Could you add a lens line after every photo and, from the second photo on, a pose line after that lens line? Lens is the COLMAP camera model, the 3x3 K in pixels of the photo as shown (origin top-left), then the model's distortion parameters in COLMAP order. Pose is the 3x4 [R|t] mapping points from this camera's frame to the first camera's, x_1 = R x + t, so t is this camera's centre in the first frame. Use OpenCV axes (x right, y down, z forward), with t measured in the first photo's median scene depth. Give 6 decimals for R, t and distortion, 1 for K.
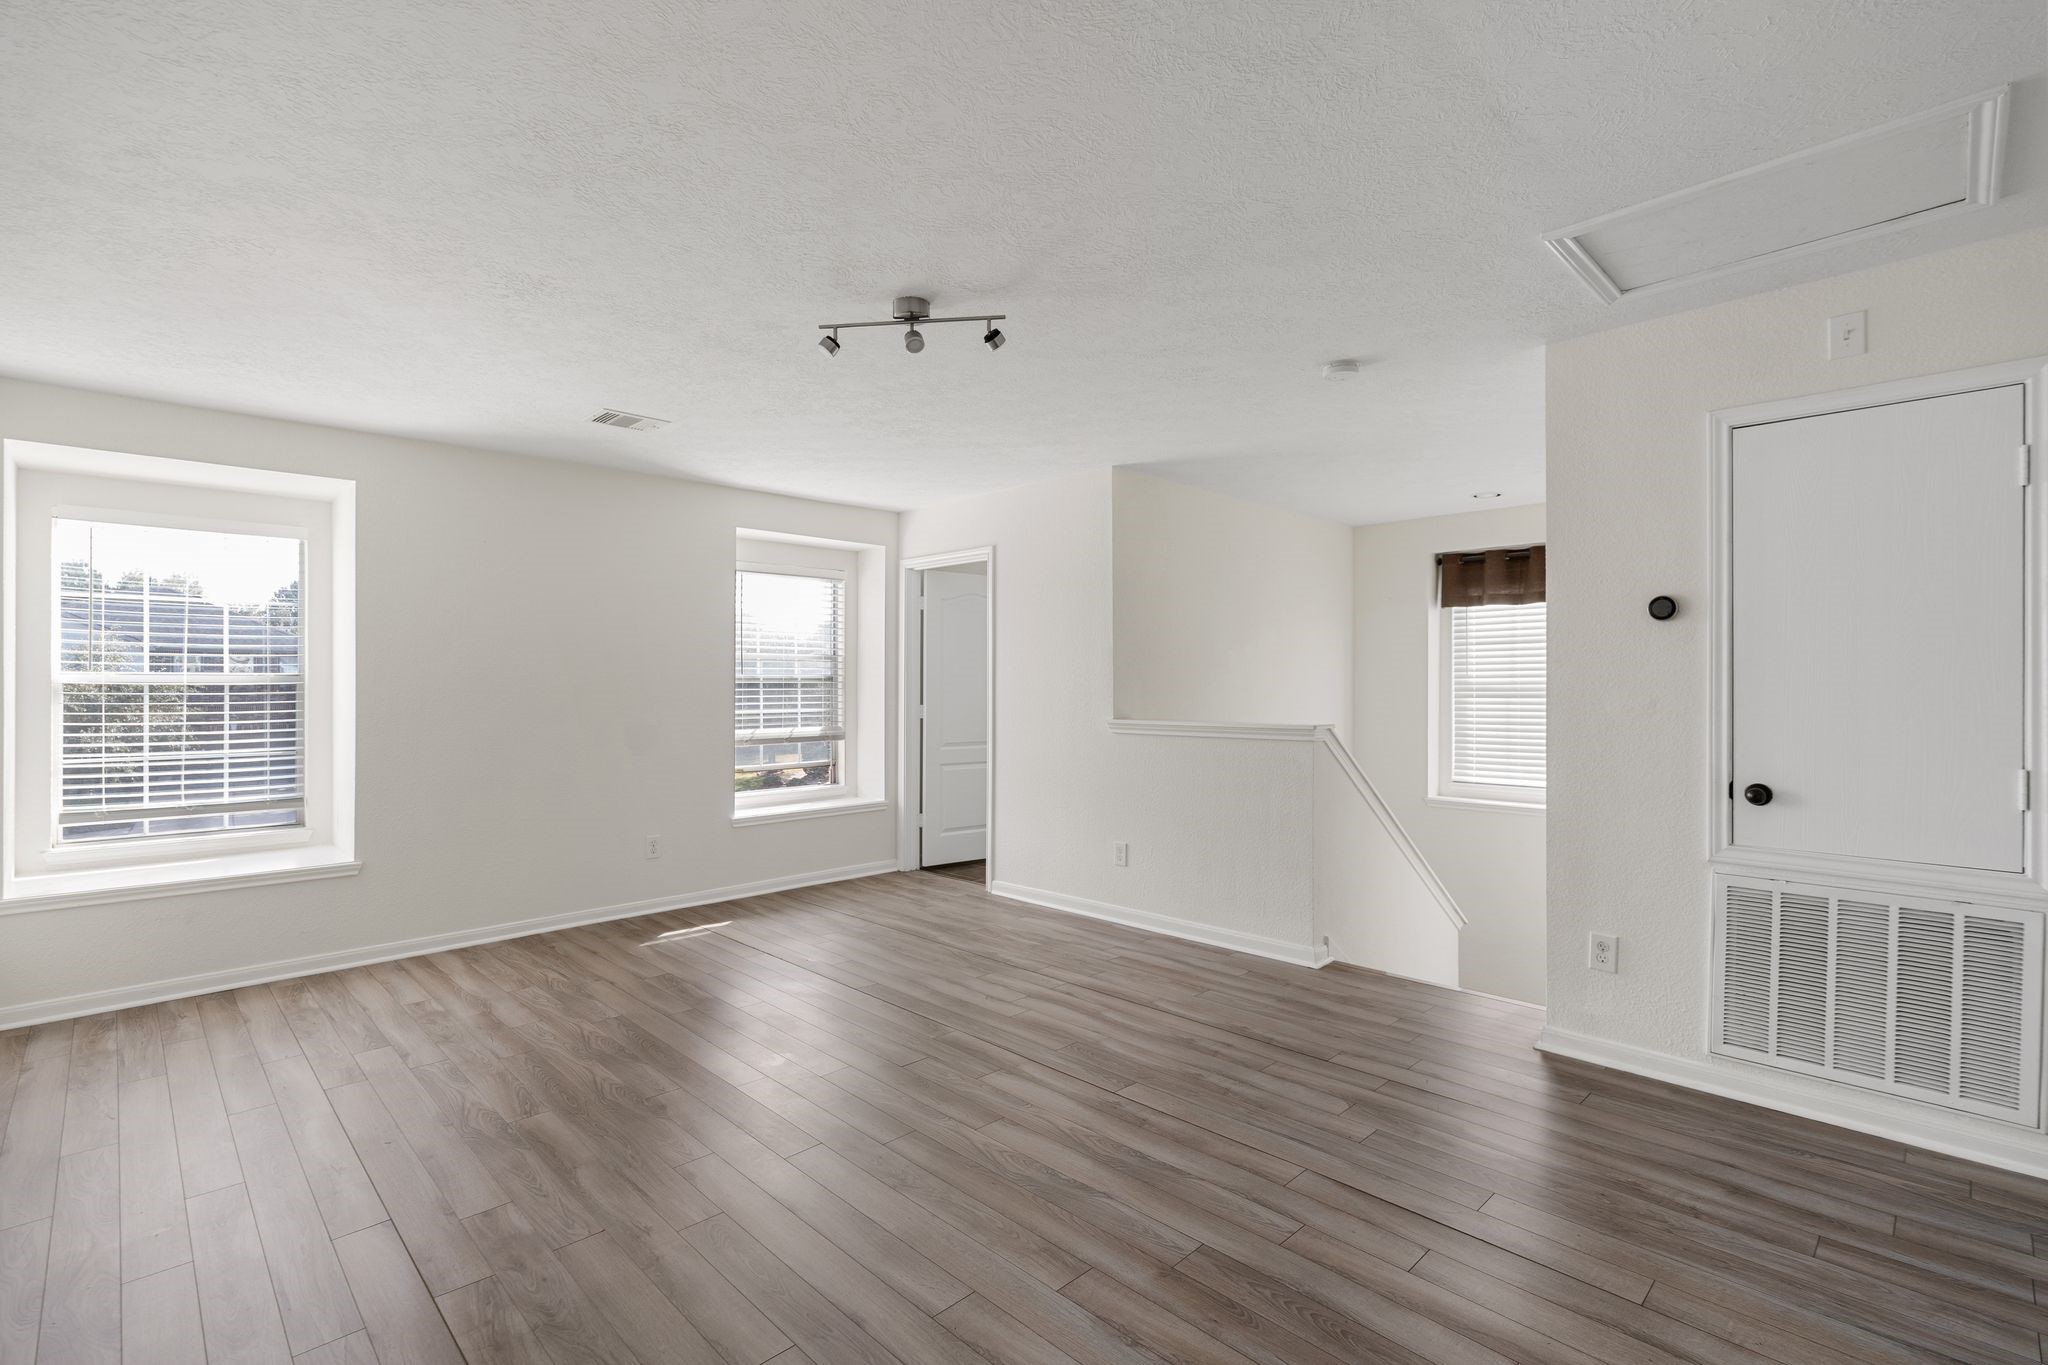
lens RADIAL K [[930.9, 0, 1019.0], [0, 930.9, 689.0], [0, 0, 1]] dist [-0.012382, 0.004498]
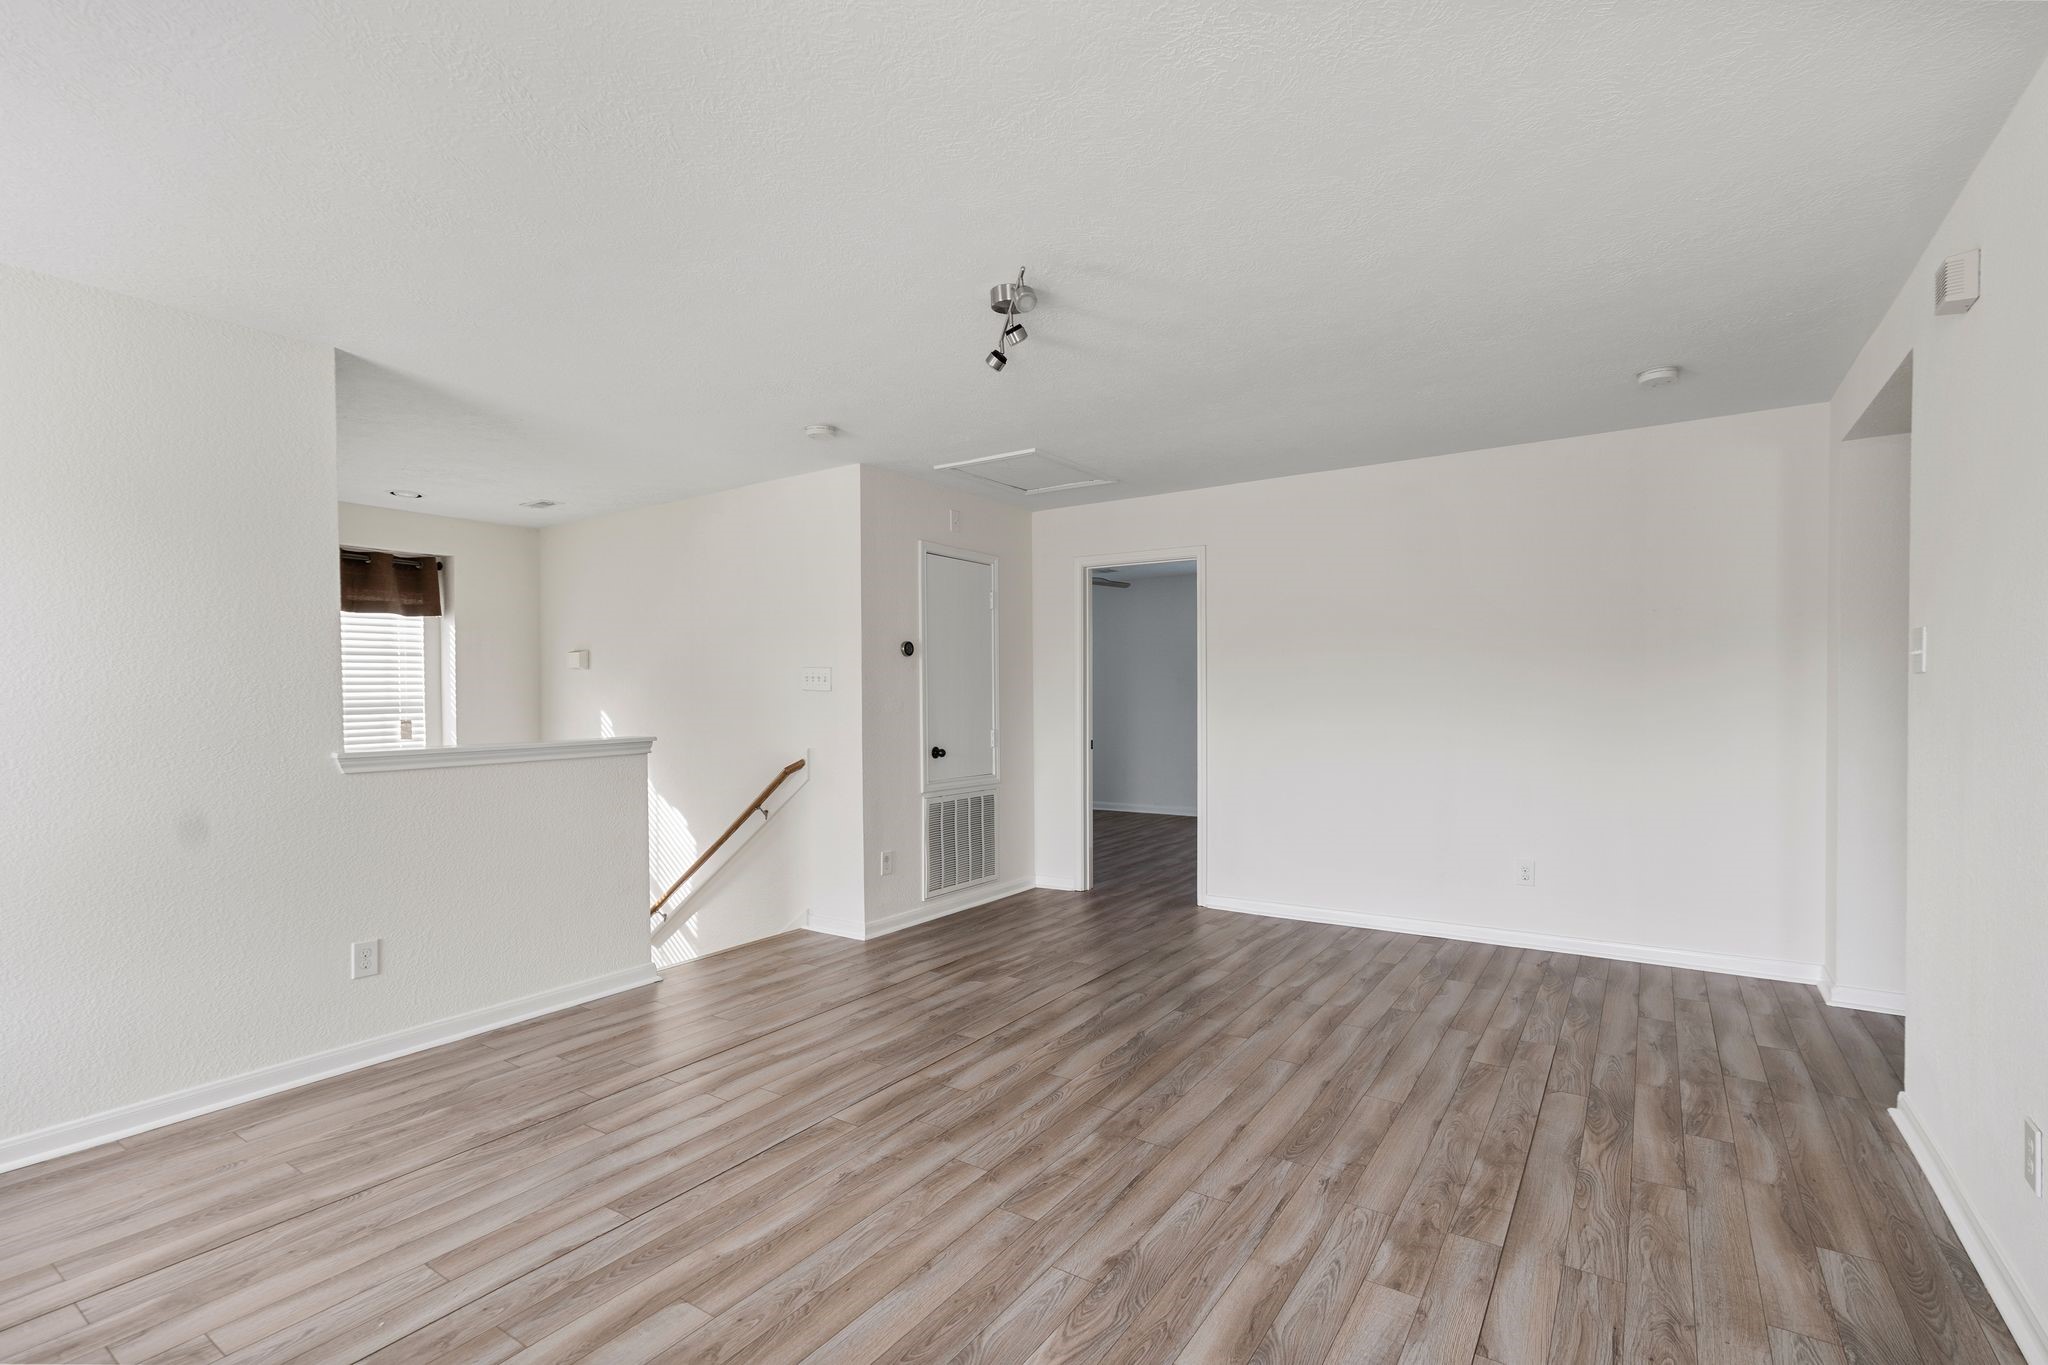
lens RADIAL K [[930.9, 0, 1016.5], [0, 930.9, 703.2], [0, 0, 1]] dist [-0.012382, 0.004498]
pose [[-0.197120, -0.003986, 0.980371, -0.743557], [0.012764, 0.999897, 0.006632, 0.001331], [-0.980296, 0.013821, -0.197048, 0.828228]]
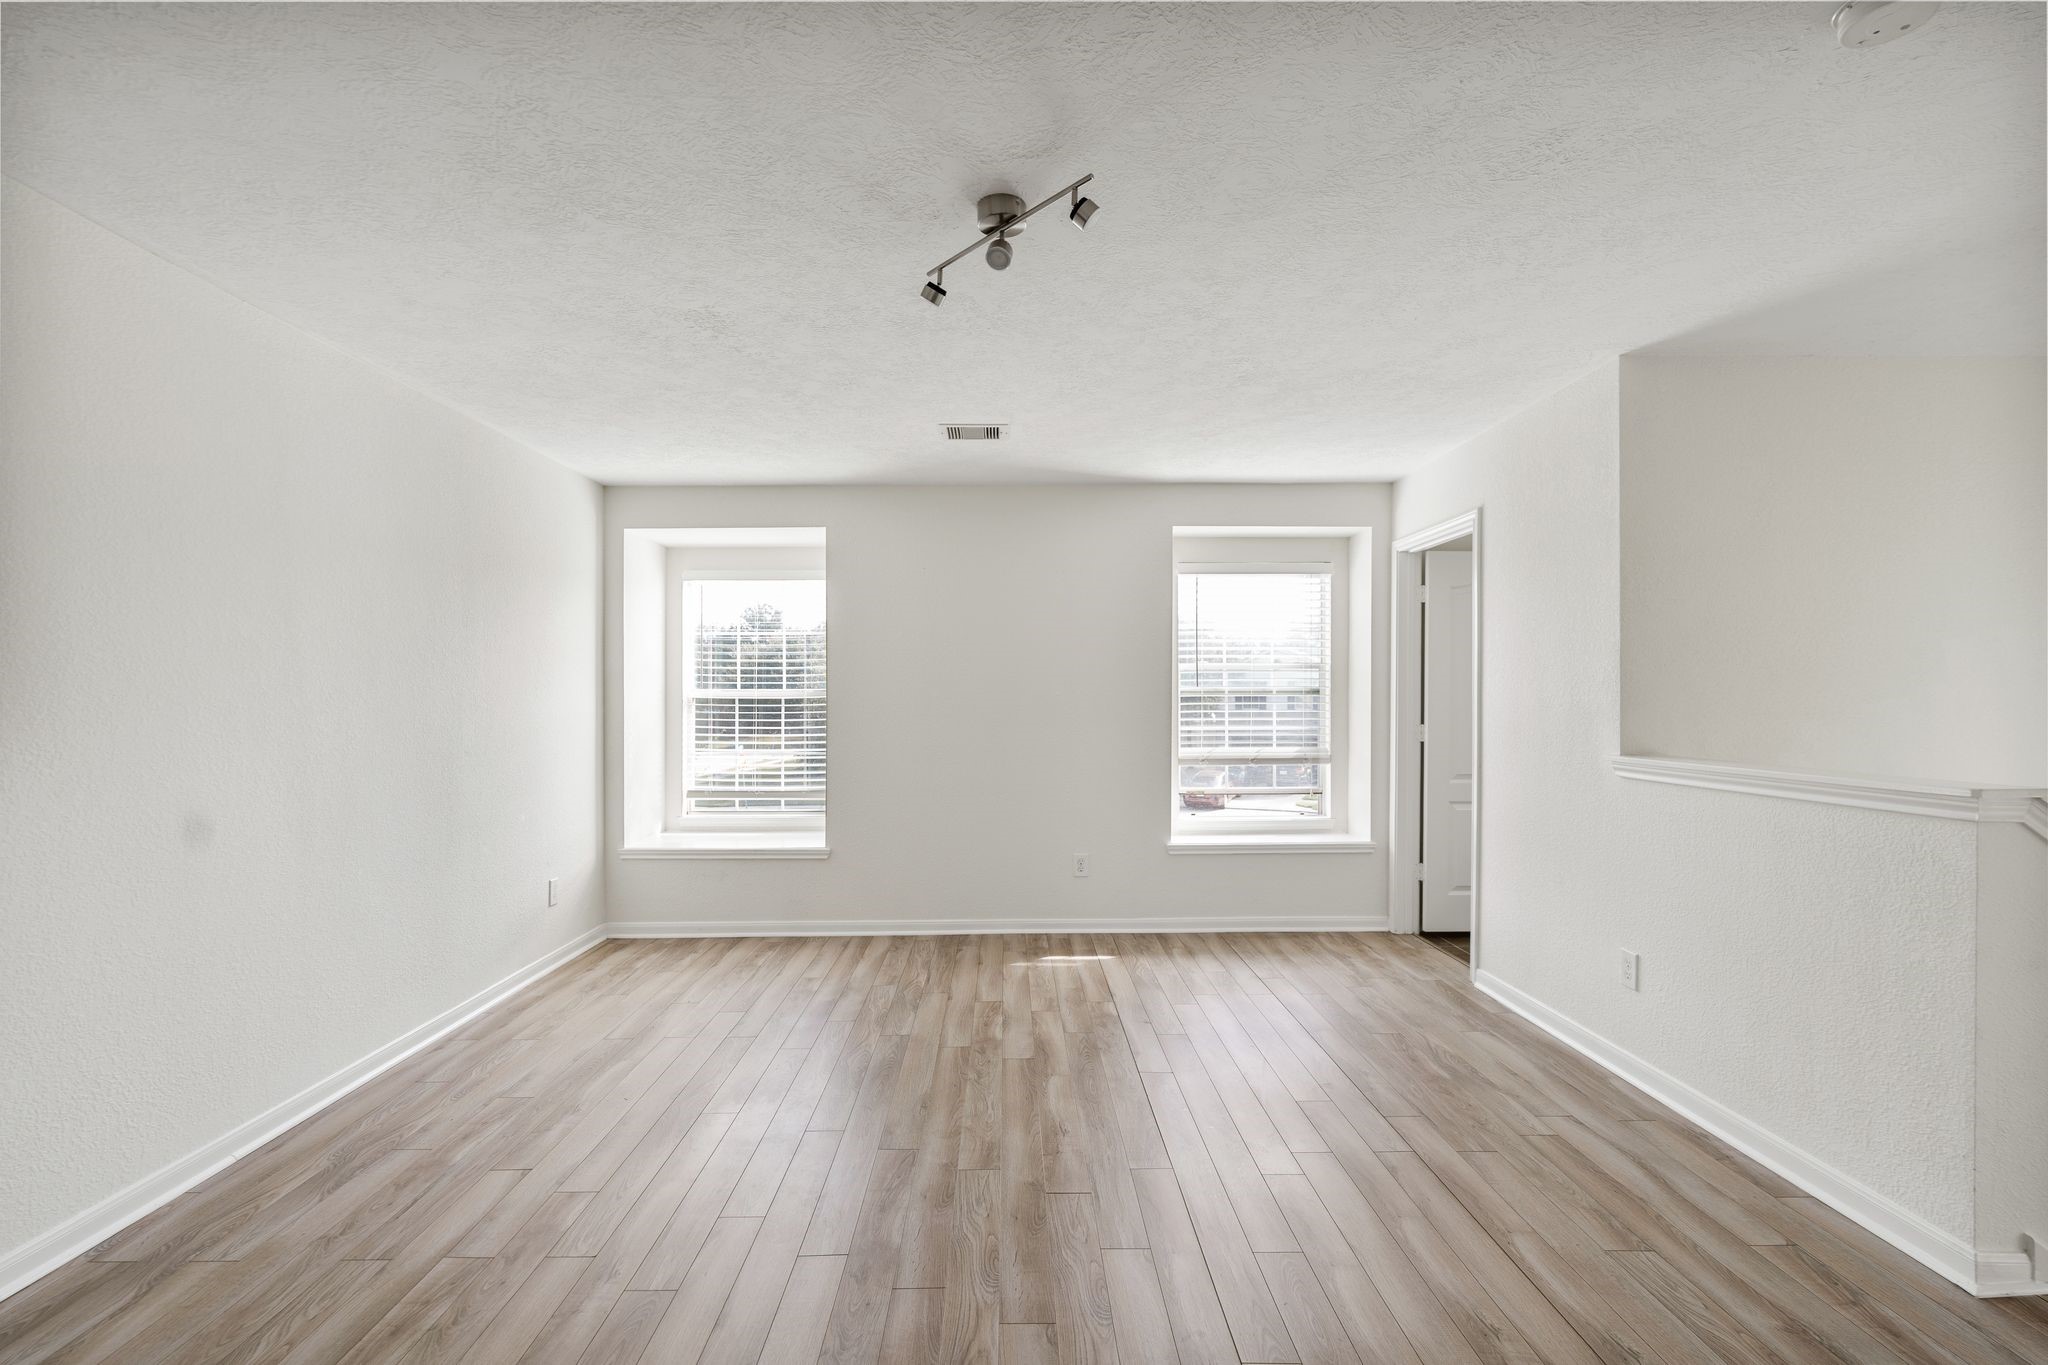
lens RADIAL K [[930.9, 0, 1011.7], [0, 930.9, 703.4], [0, 0, 1]] dist [-0.012382, 0.004498]
pose [[0.720393, 0.005367, -0.693546, 0.293632], [-0.001919, 0.999982, 0.005746, -0.006447], [0.693564, -0.002809, 0.720390, 0.315770]]
